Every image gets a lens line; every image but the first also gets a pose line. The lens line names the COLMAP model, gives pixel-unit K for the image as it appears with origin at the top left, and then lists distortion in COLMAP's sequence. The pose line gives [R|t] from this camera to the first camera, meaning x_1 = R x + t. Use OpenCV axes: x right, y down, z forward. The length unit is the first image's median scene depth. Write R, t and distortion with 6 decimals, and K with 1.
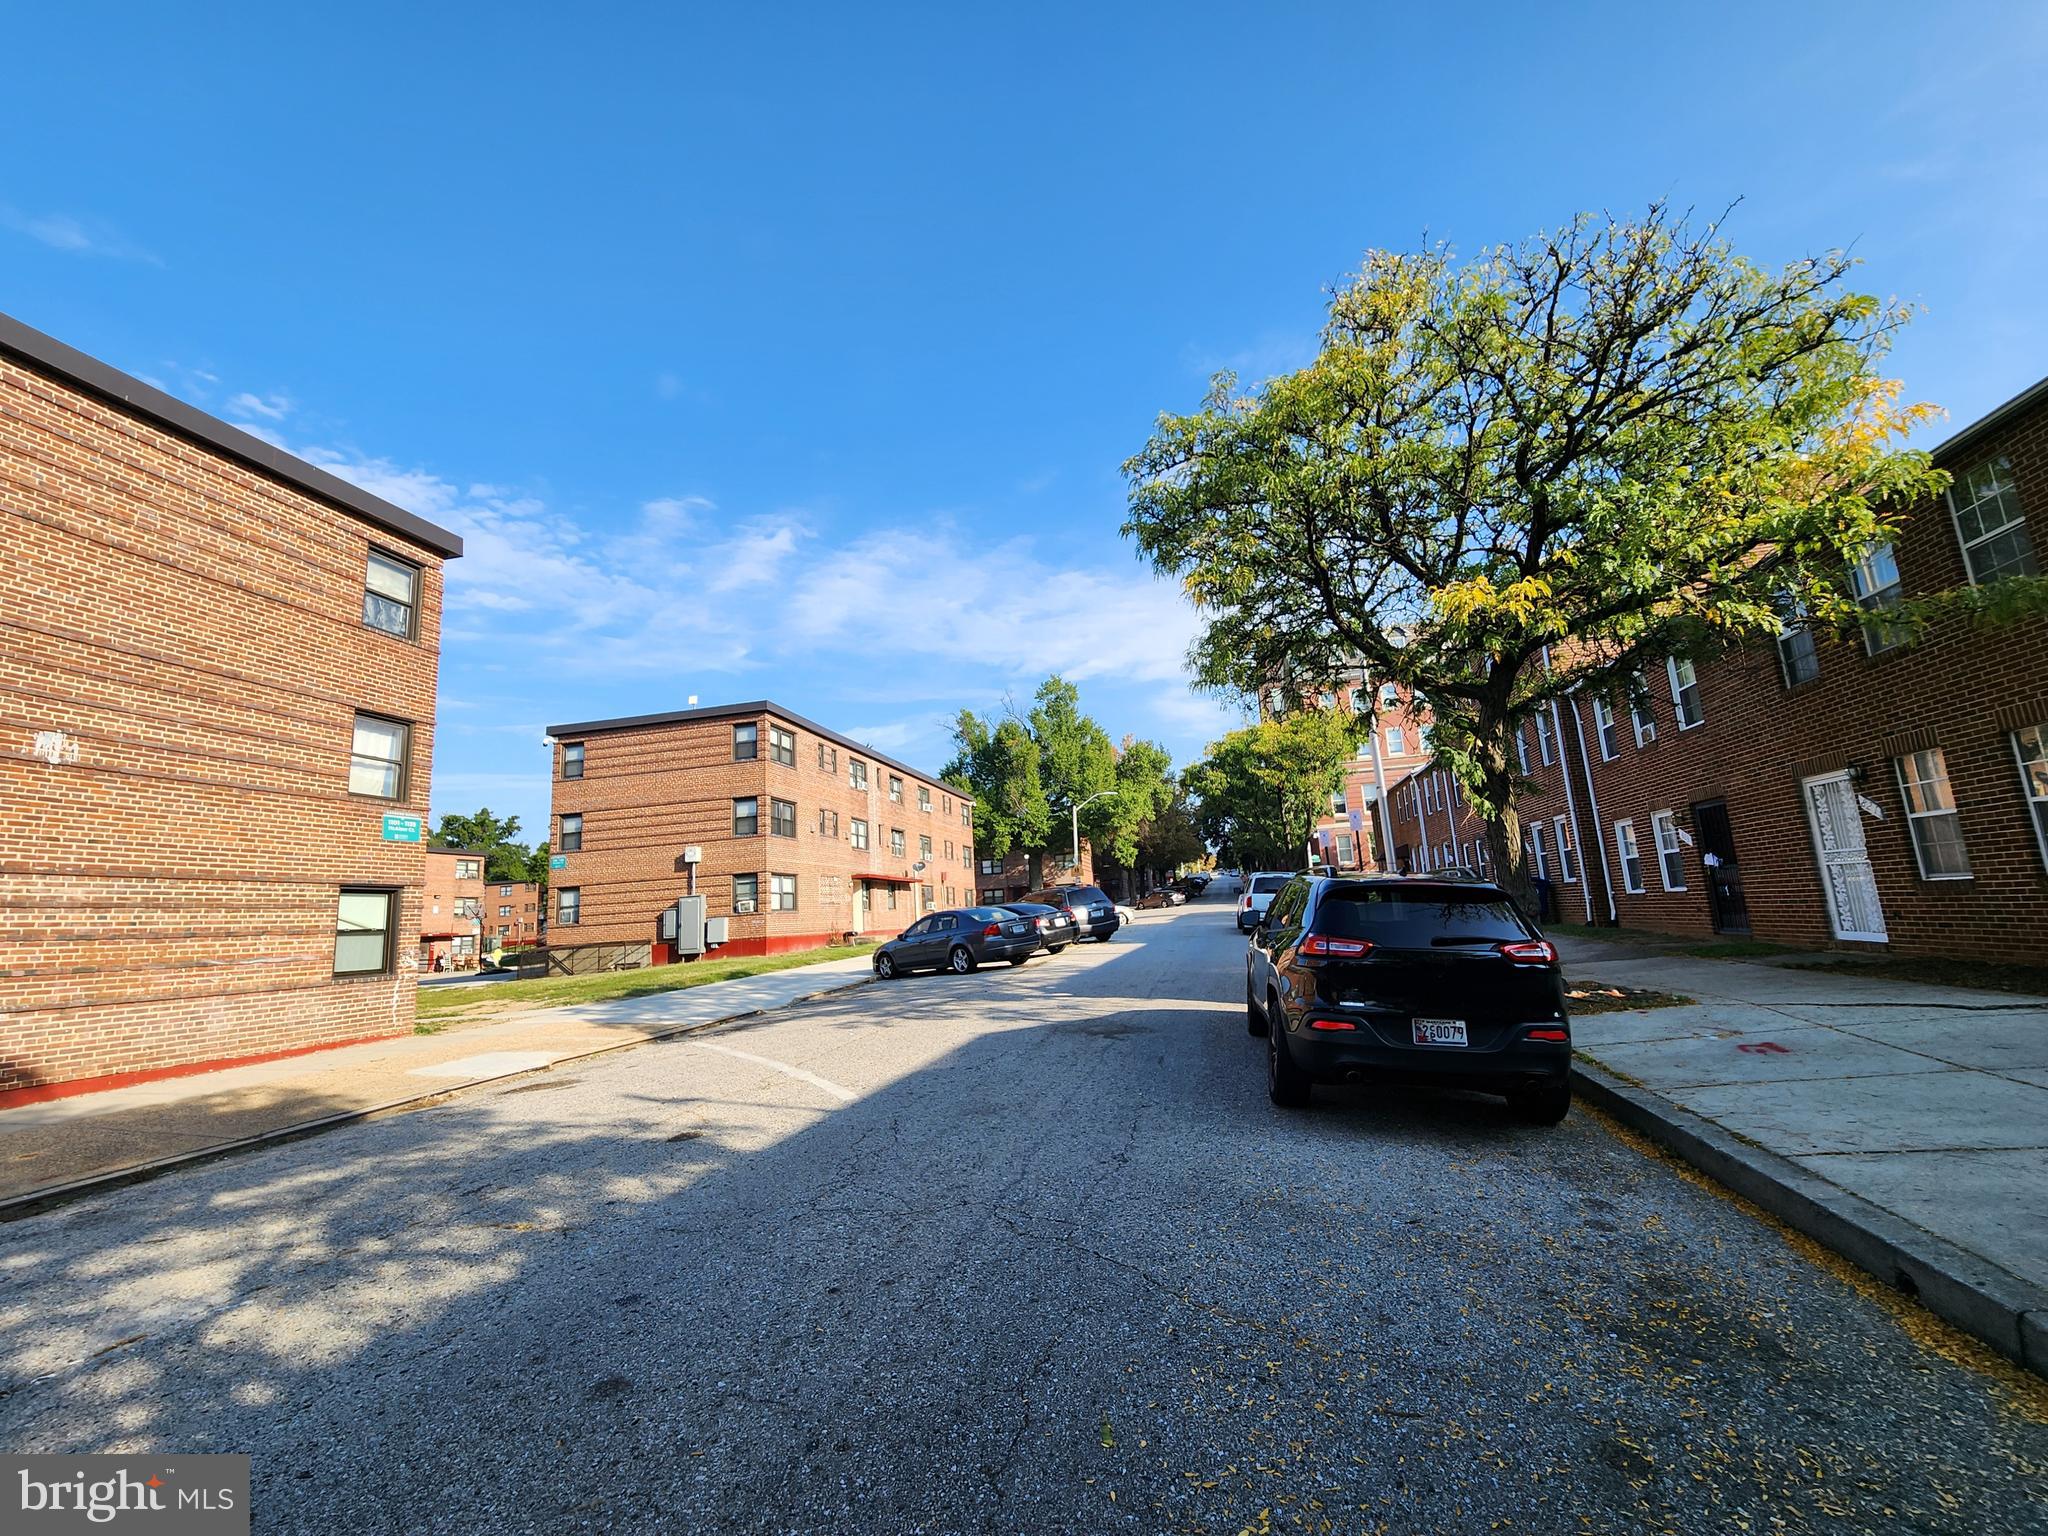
lens RADIAL K [[849.0, 0, 1034.6], [0, 849.0, 767.5], [0, 0, 1]] dist [0.000929, -0.000208]
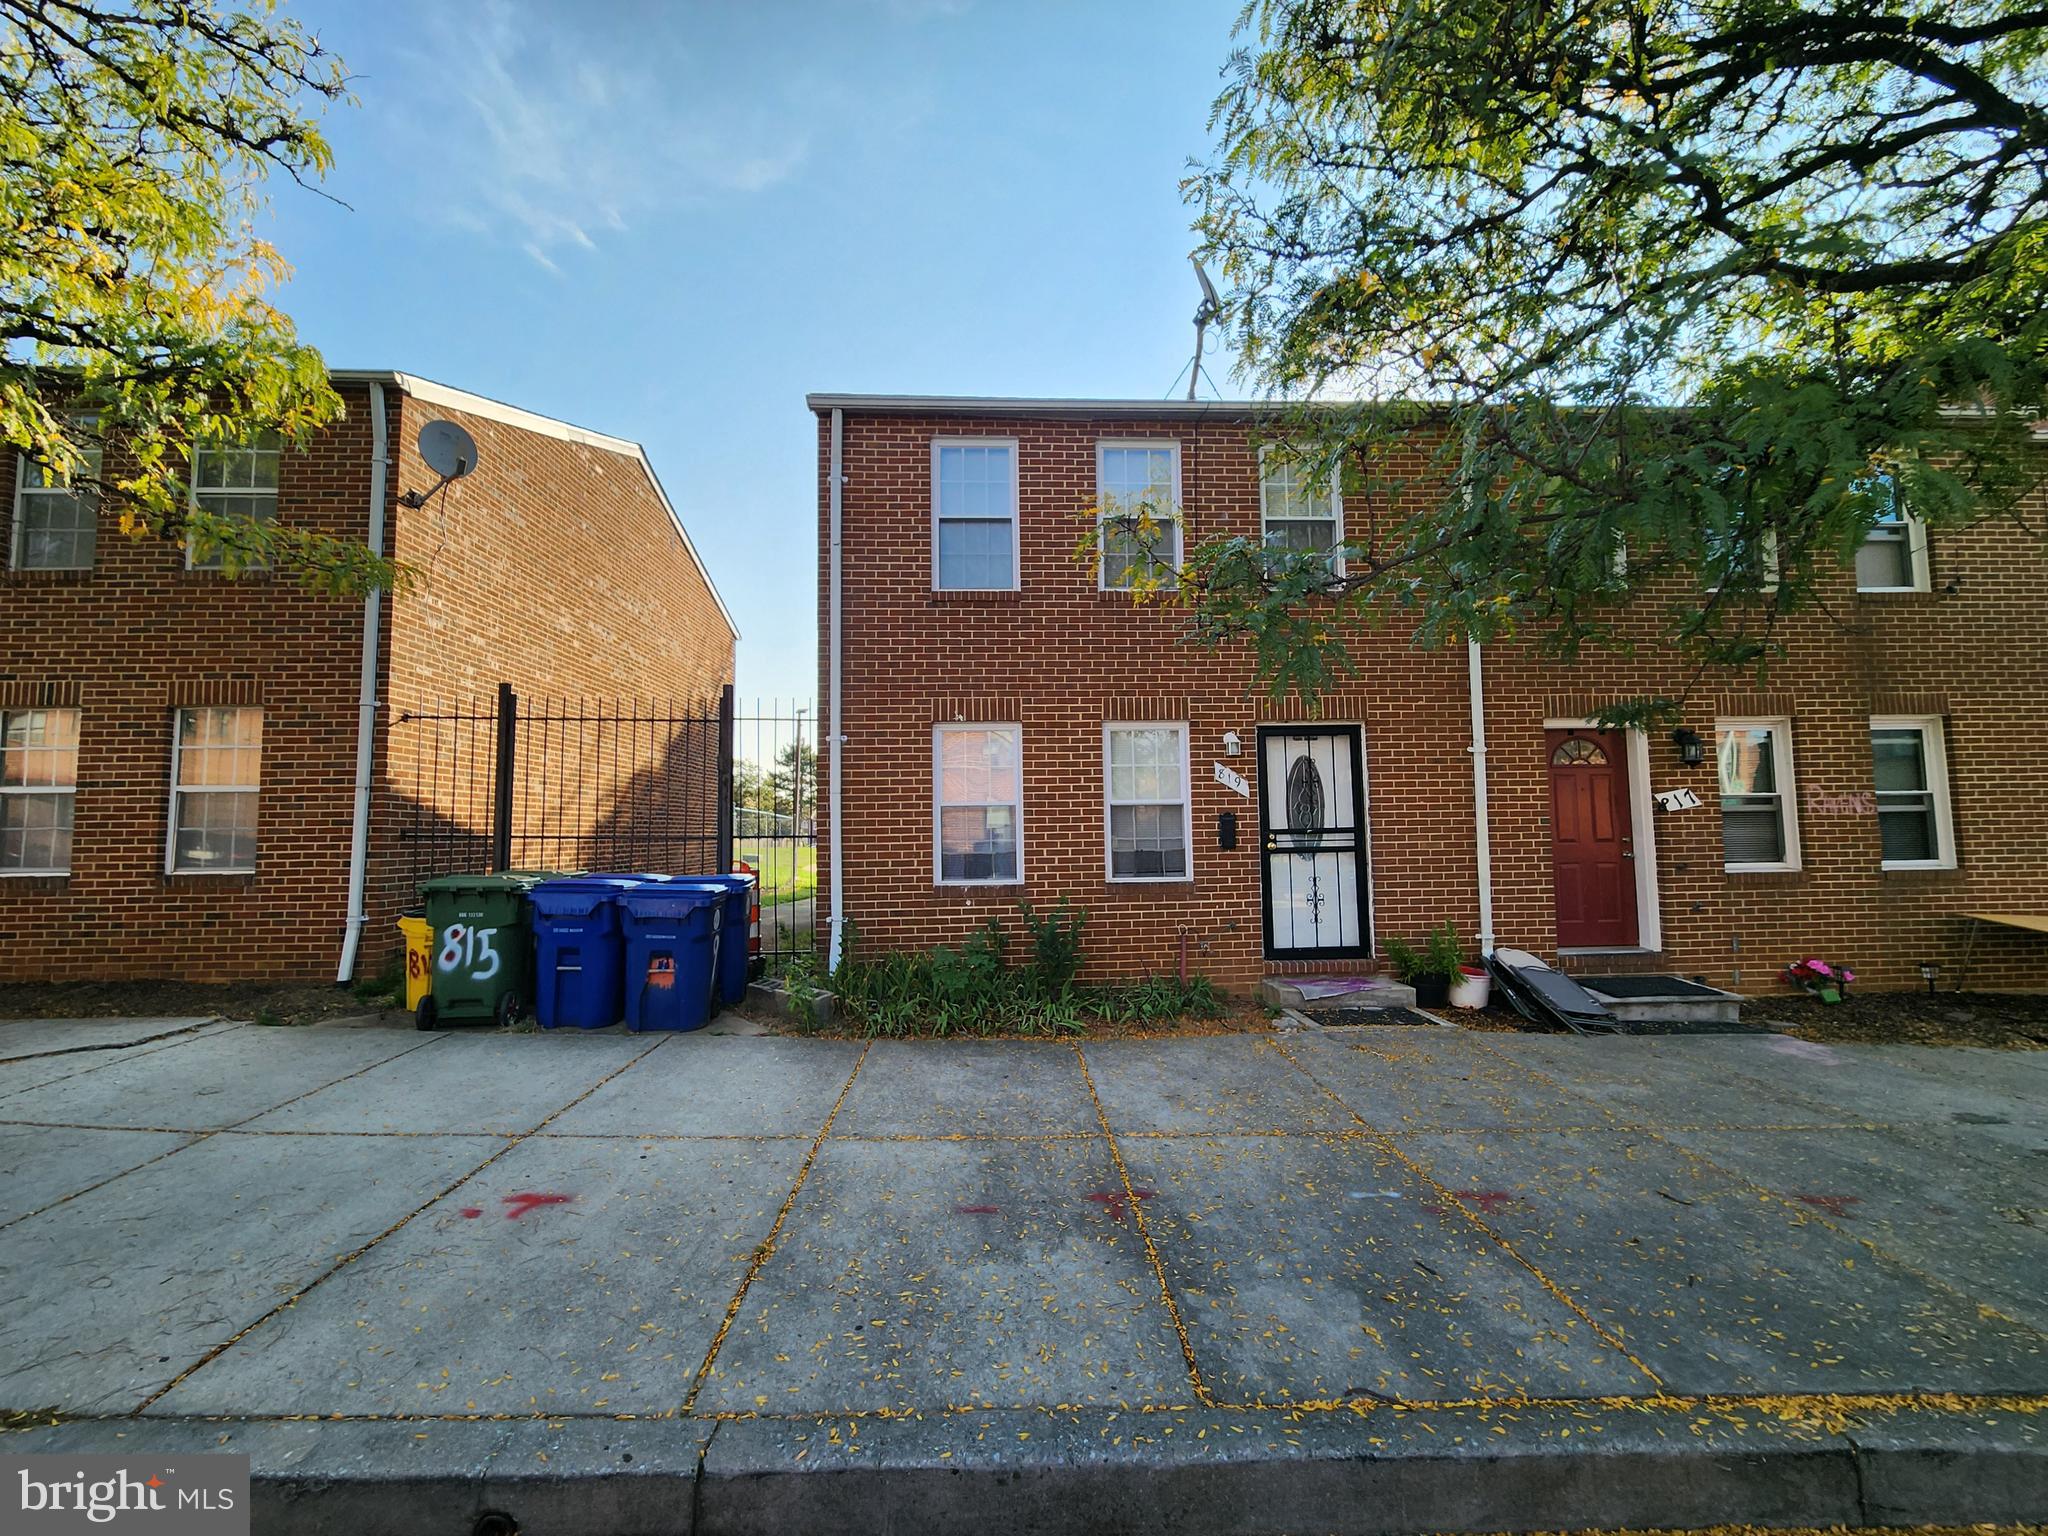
lens RADIAL K [[849.0, 0, 1034.6], [0, 849.0, 767.5], [0, 0, 1]] dist [0.000929, -0.000208]
pose [[-0.256852, 0.138039, 0.956542, 0.130158], [-0.142444, 0.973530, -0.178741, 0.060743], [-0.955896, -0.182164, -0.230390, 0.454103]]
